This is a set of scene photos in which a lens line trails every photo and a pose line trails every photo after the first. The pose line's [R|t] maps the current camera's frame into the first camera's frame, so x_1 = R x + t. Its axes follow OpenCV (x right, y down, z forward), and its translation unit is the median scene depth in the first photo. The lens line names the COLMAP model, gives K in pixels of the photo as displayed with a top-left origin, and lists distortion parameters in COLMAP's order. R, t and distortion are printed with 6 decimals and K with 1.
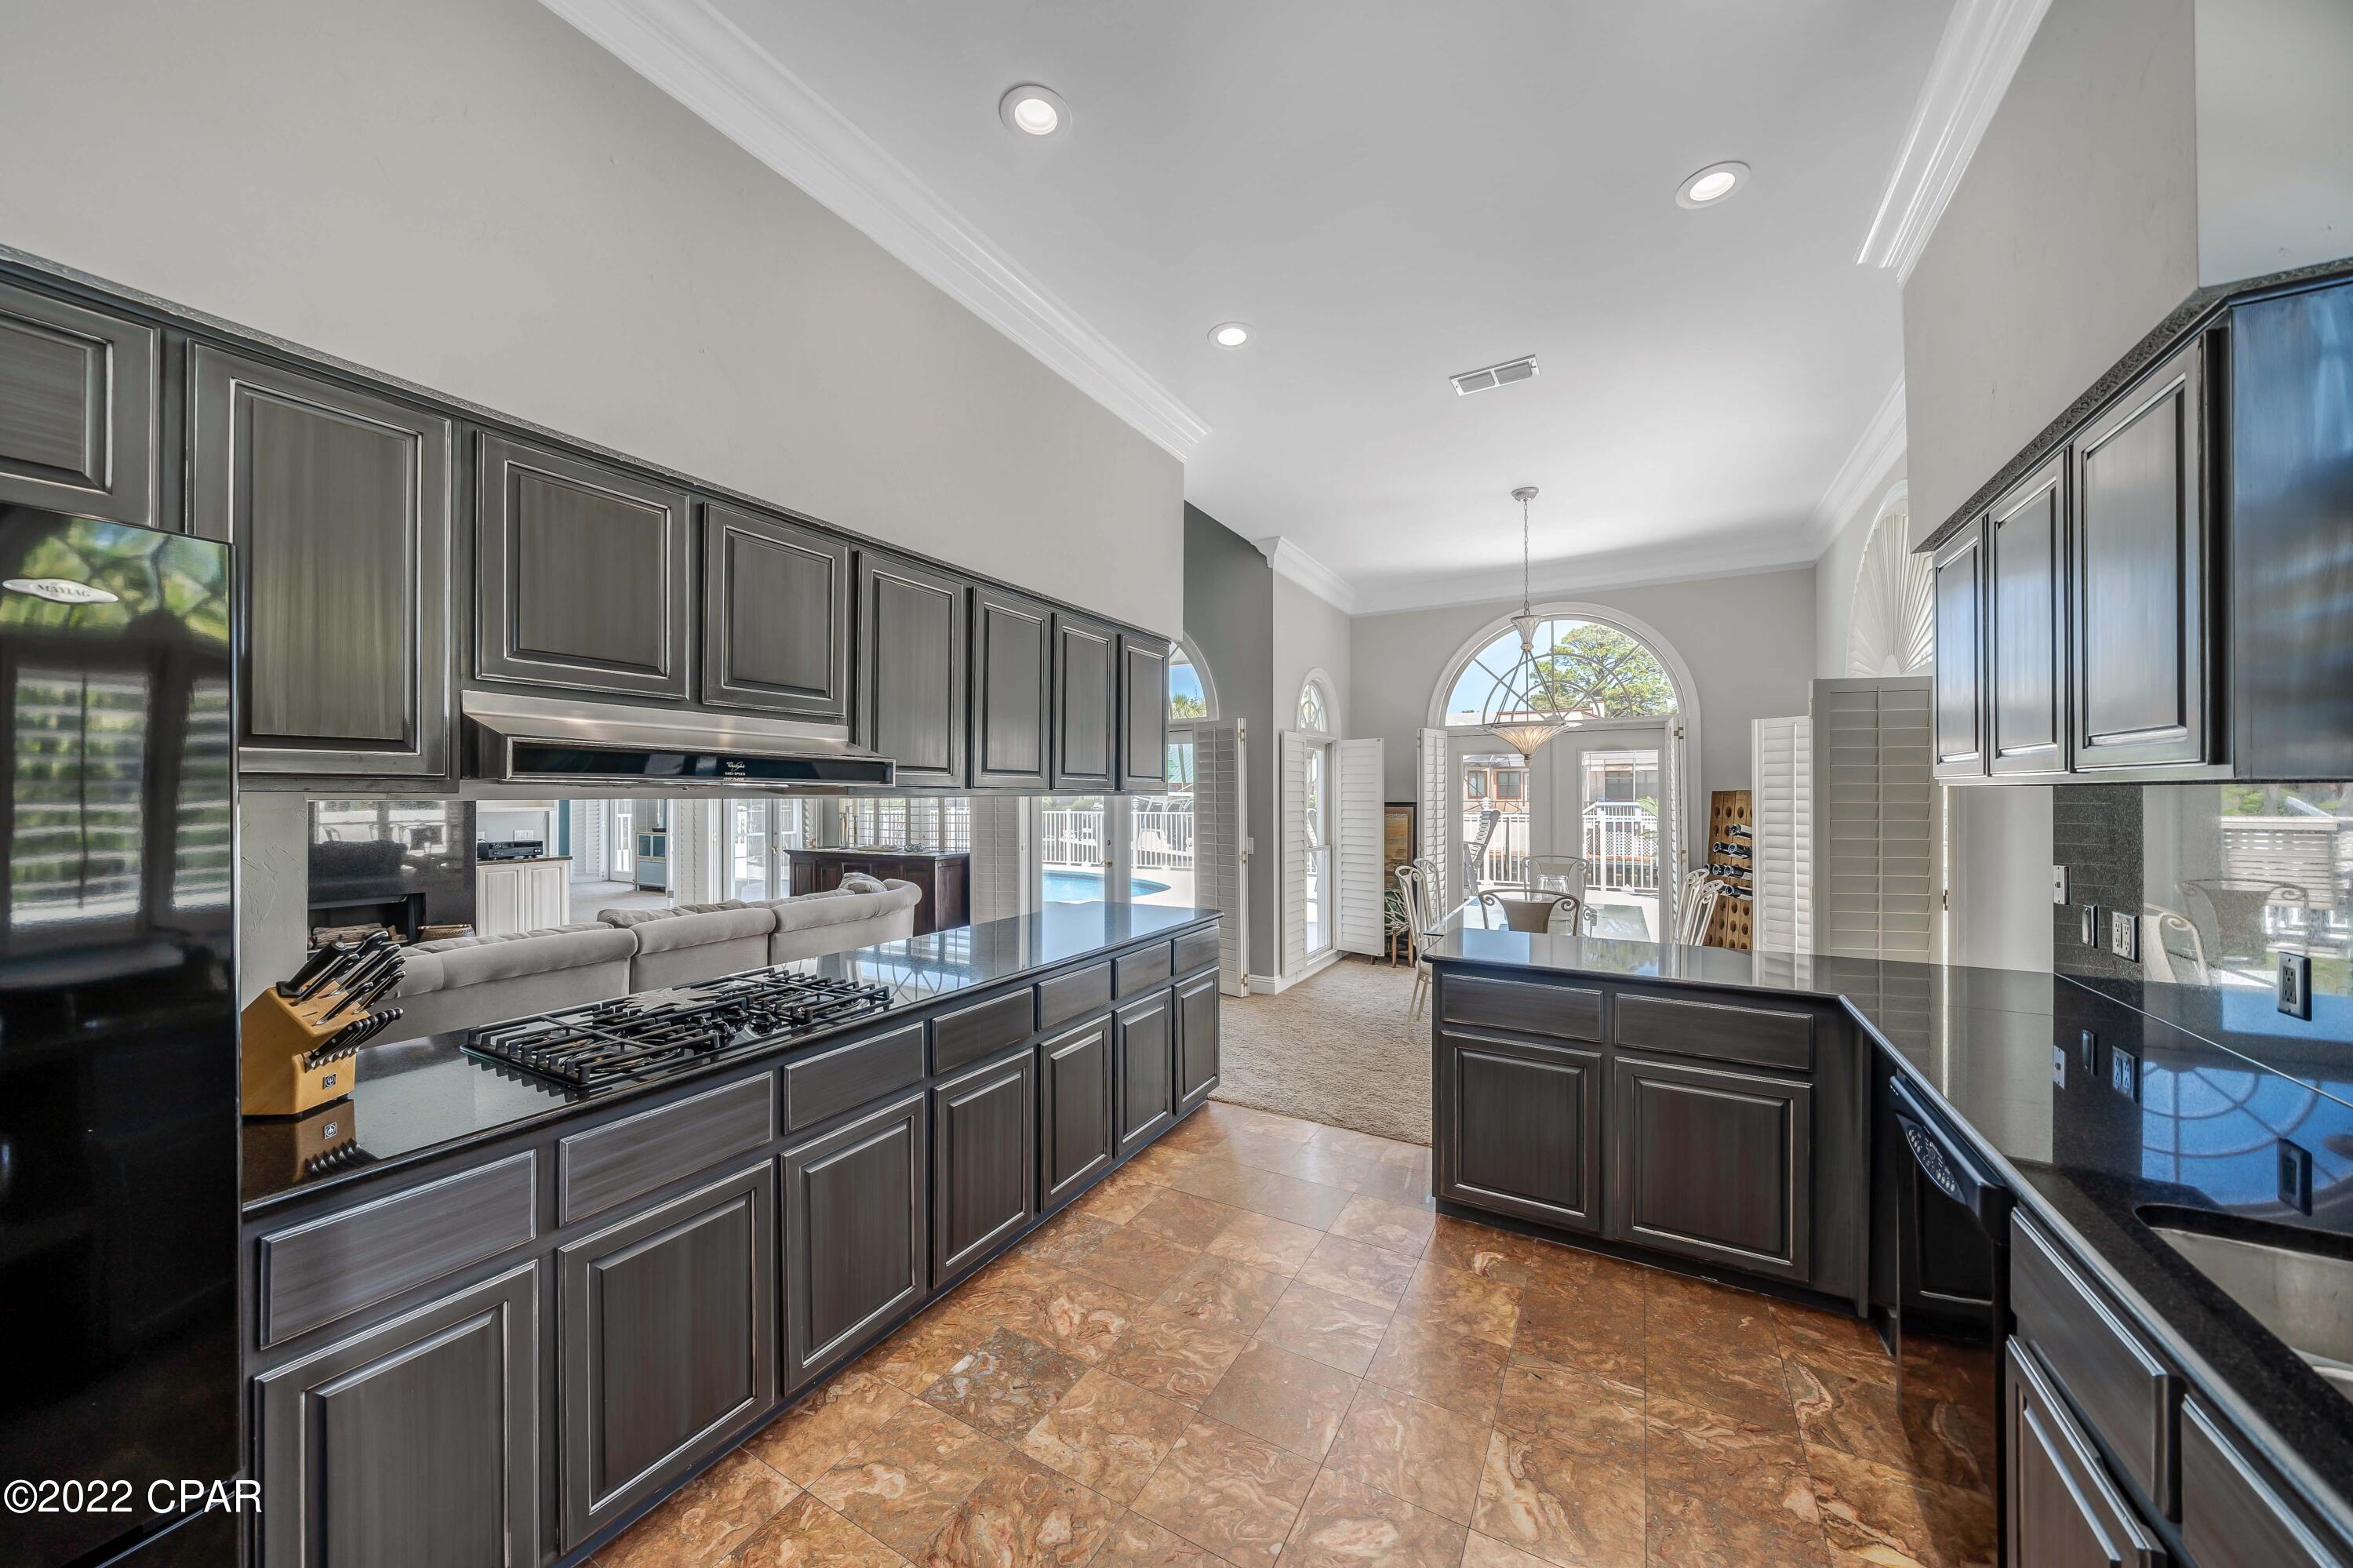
lens RADIAL K [[823.6, 0, 1177.7], [0, 823.6, 793.3], [0, 0, 1]] dist [0.000050, 0.000036]
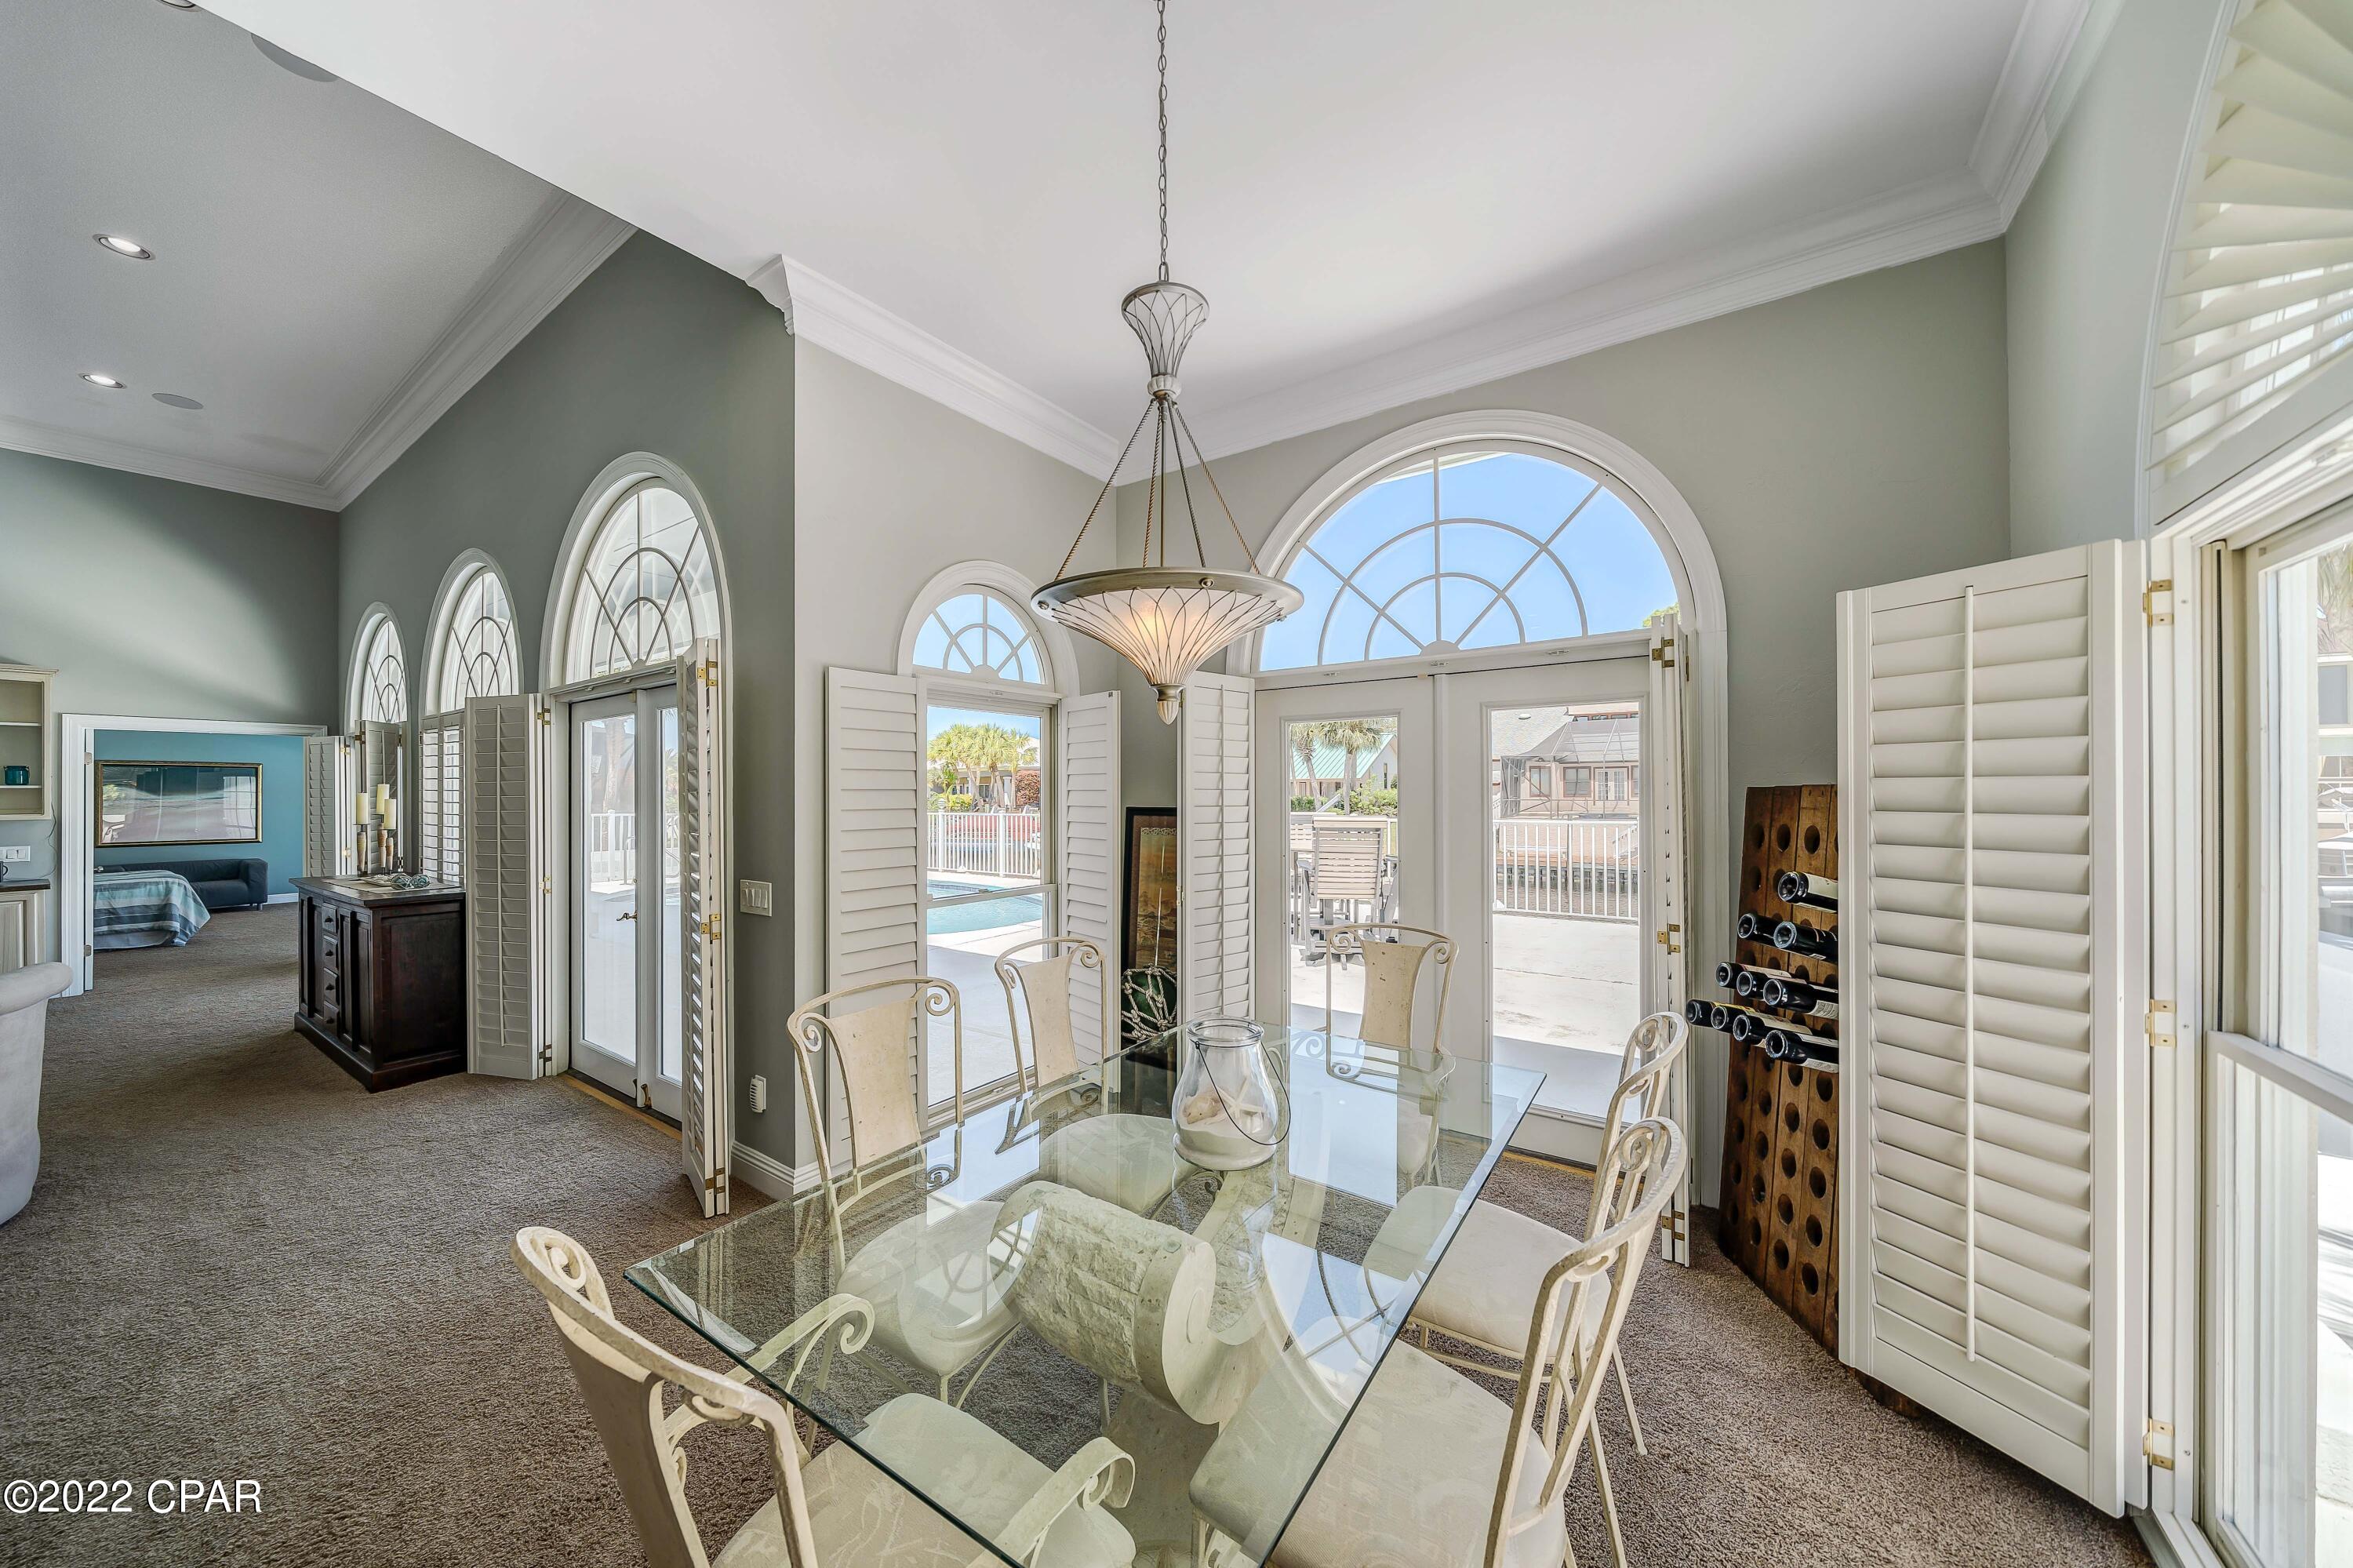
lens RADIAL K [[823.6, 0, 1175.4], [0, 823.6, 789.2], [0, 0, 1]] dist [0.000050, 0.000036]
pose [[0.995651, -0.001064, -0.093154, 0.381642], [0.000805, 0.999996, -0.002820, -0.000813], [0.093156, 0.002733, 0.995648, 0.527730]]
